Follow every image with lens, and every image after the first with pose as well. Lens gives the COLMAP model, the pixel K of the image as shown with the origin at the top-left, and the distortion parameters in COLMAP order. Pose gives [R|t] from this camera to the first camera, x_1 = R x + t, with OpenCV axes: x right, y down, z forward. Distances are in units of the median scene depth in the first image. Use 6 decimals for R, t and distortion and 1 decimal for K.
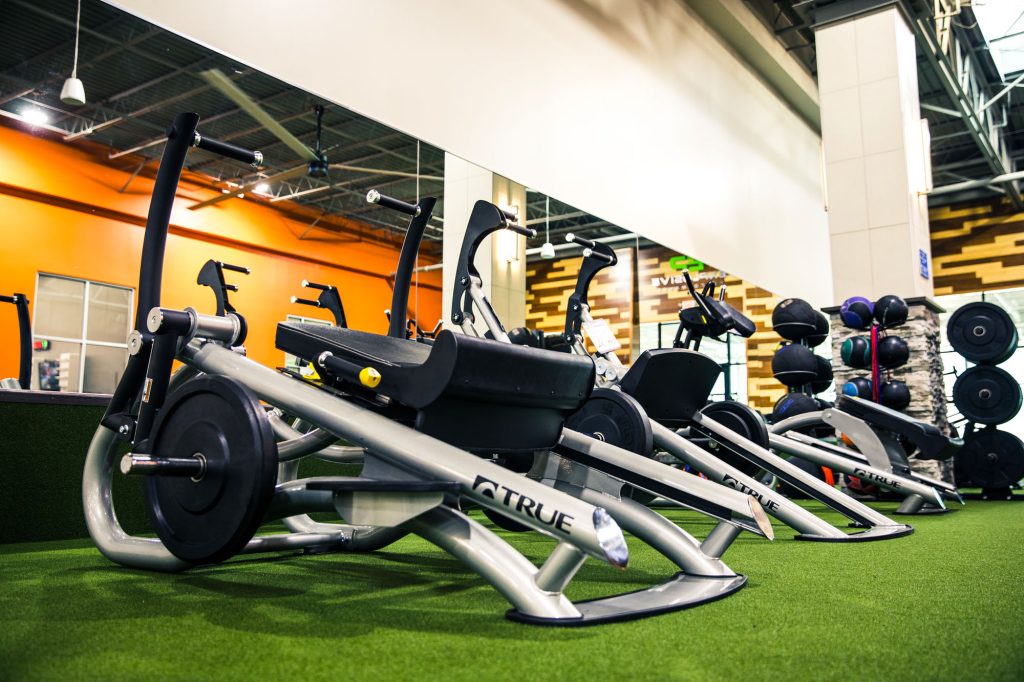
lens RADIAL K [[883.5, 0, 512.0], [0, 883.5, 341.0], [0, 0, 1]] dist [-0.062244, 0.135818]
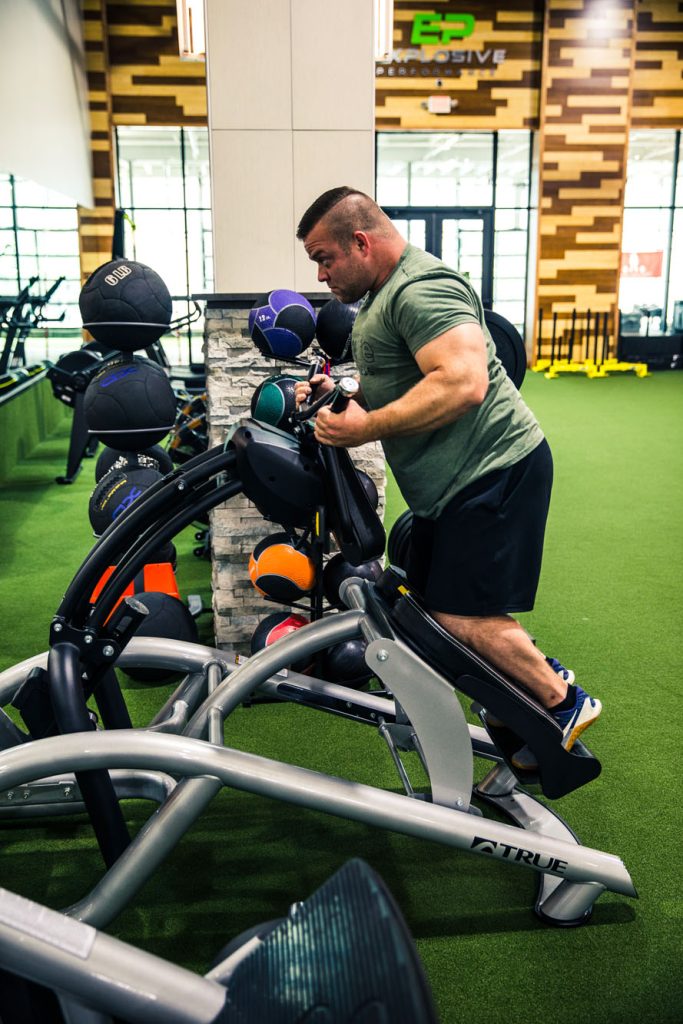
lens RADIAL K [[1075.0, 0, 341.5], [0, 1075.0, 512.0], [0, 0, 1]] dist [0.027994, 0.035813]
pose [[0.745797, -0.141362, 0.651002, 0.020995], [-0.092668, 0.945711, 0.311518, -0.156260], [-0.659696, -0.292657, 0.692209, 0.690029]]
